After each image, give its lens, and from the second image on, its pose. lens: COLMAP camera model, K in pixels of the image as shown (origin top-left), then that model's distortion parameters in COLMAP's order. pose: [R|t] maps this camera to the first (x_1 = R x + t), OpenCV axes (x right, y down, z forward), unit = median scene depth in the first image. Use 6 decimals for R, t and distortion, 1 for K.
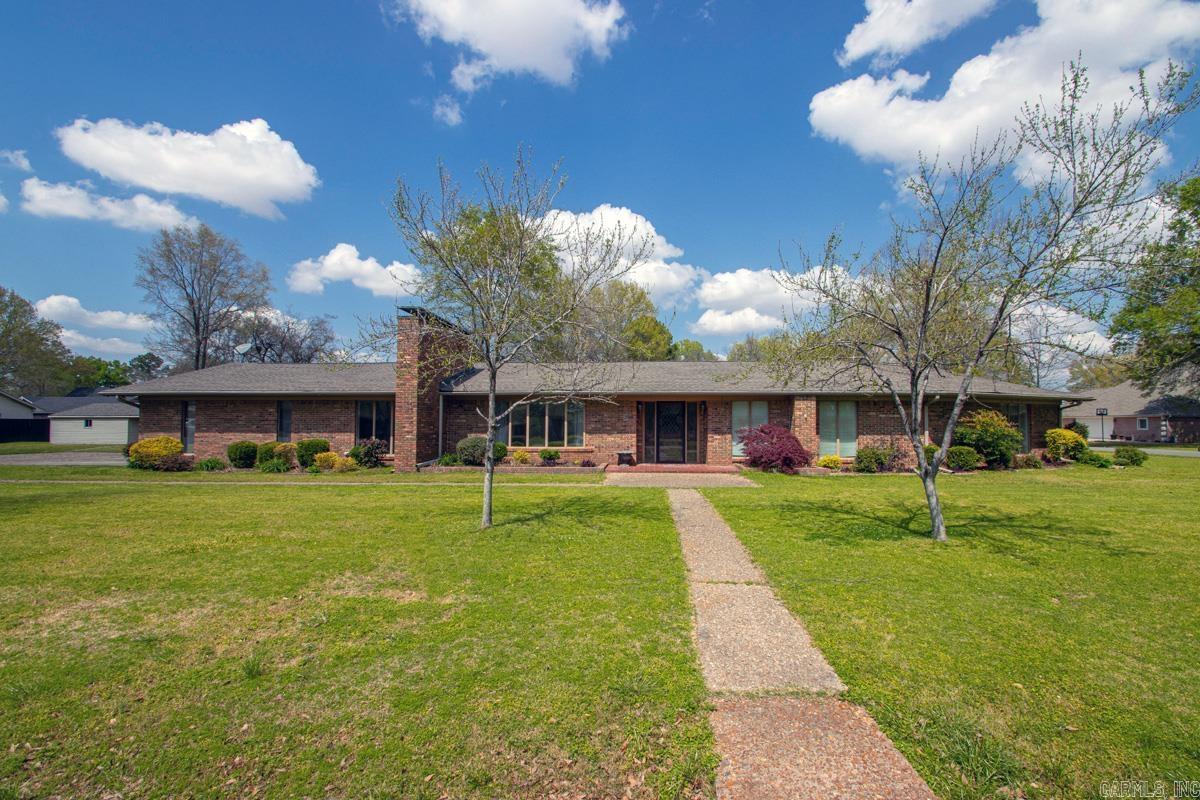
lens RADIAL K [[574.9, 0, 619.2], [0, 574.9, 417.7], [0, 0, 1]] dist [0.009631, -0.011771]
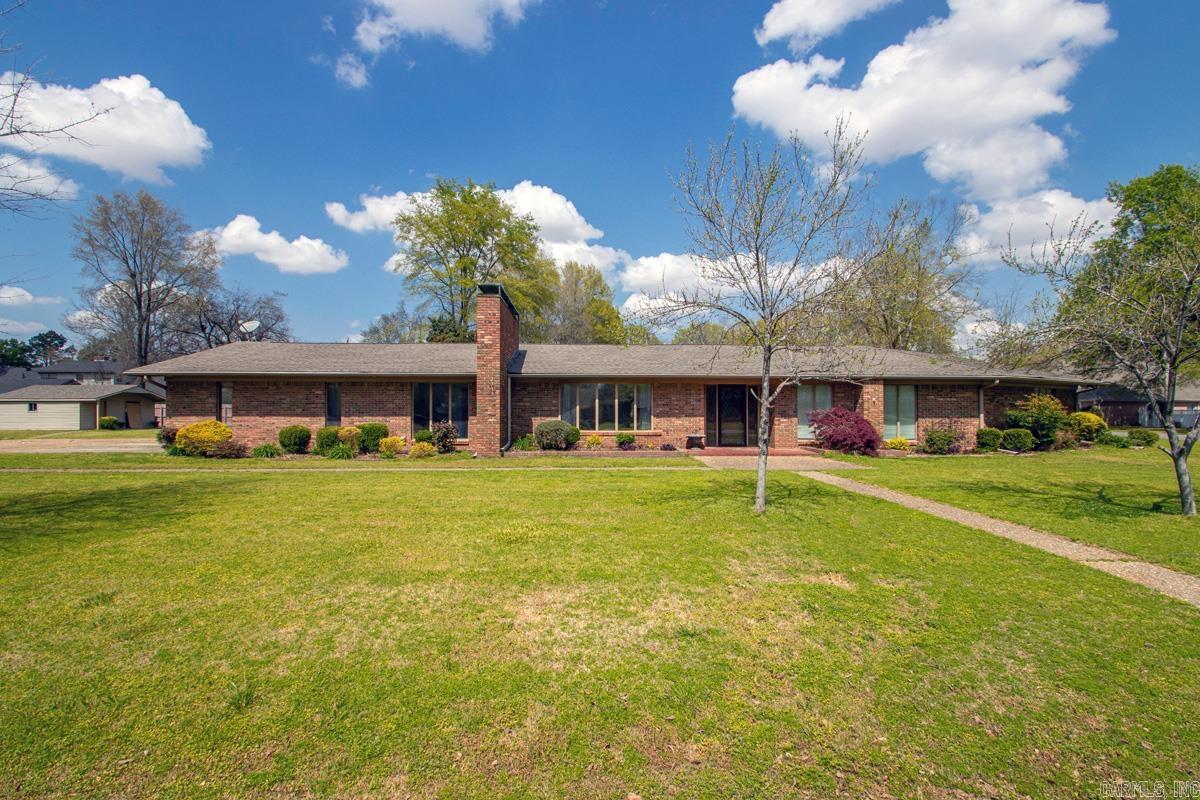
lens RADIAL K [[574.9, 0, 589.4], [0, 574.9, 436.4], [0, 0, 1]] dist [0.009631, -0.011771]
pose [[0.995975, -0.004384, 0.089526, -0.240351], [-0.000935, 0.998241, 0.059282, 0.002171], [-0.089628, -0.059127, 0.994219, 0.023316]]
